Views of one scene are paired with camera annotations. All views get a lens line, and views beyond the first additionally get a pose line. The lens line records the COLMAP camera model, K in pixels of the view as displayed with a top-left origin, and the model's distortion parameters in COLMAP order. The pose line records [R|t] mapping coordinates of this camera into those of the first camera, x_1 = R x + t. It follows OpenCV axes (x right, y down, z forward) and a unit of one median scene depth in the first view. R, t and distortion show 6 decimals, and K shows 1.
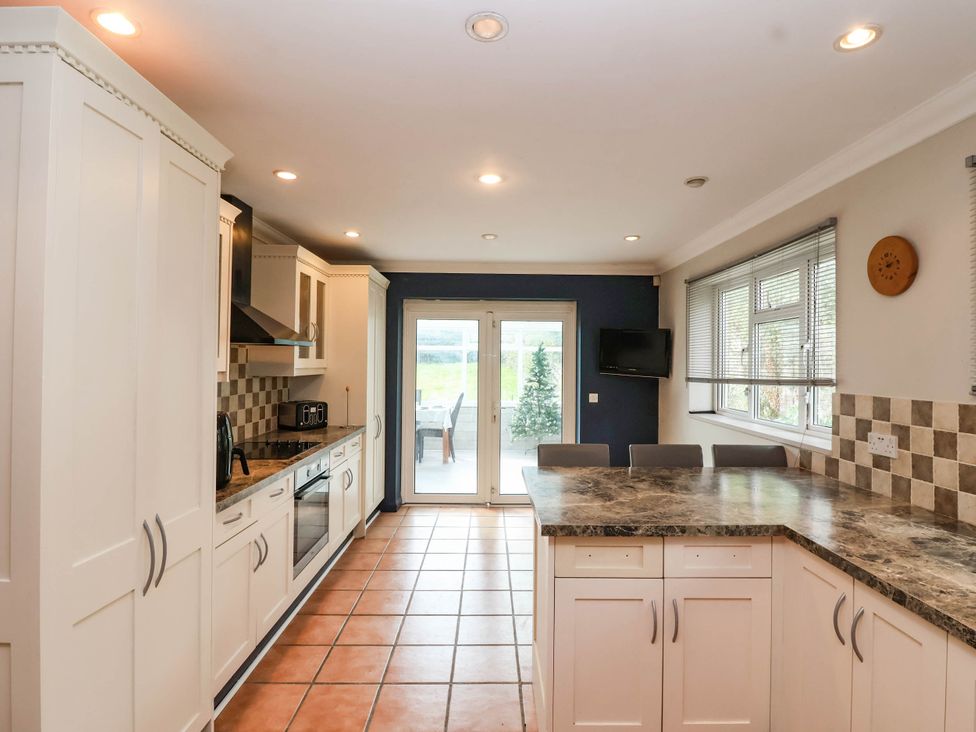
lens RADIAL K [[516.6, 0, 490.2], [0, 516.6, 365.4], [0, 0, 1]] dist [-0.001768, -0.000062]
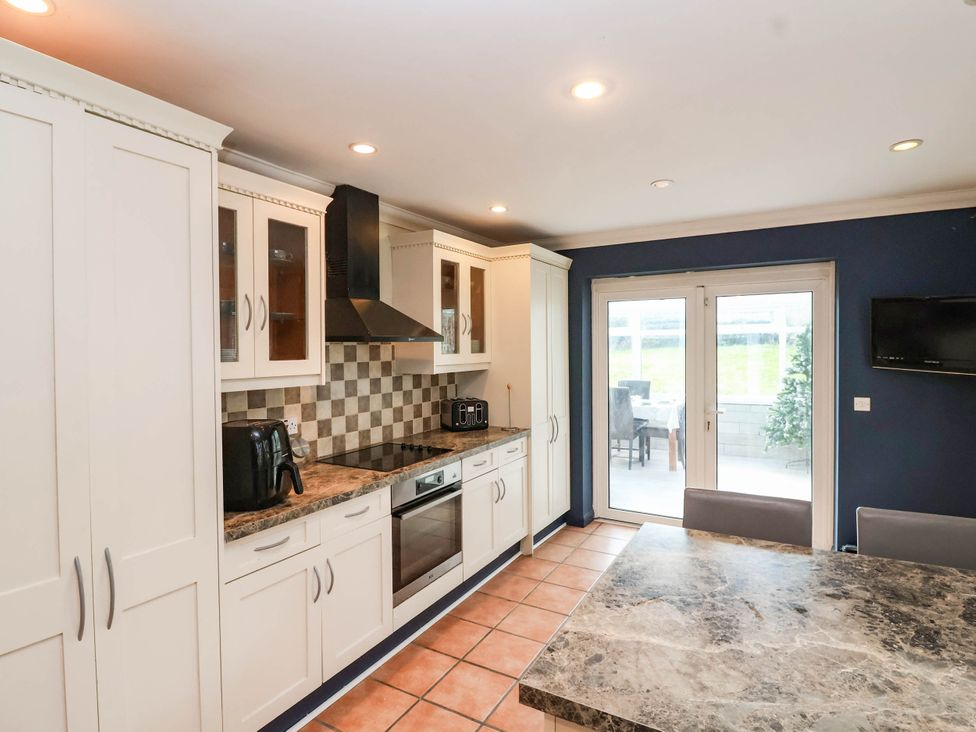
lens RADIAL K [[519.3, 0, 489.5], [0, 519.3, 363.0], [0, 0, 1]] dist [0.003347, -0.014897]
pose [[0.866378, -0.003530, -0.499377, 0.147895], [0.016347, 0.999640, 0.021295, -0.014924], [0.499122, -0.026613, 0.866123, 0.227790]]
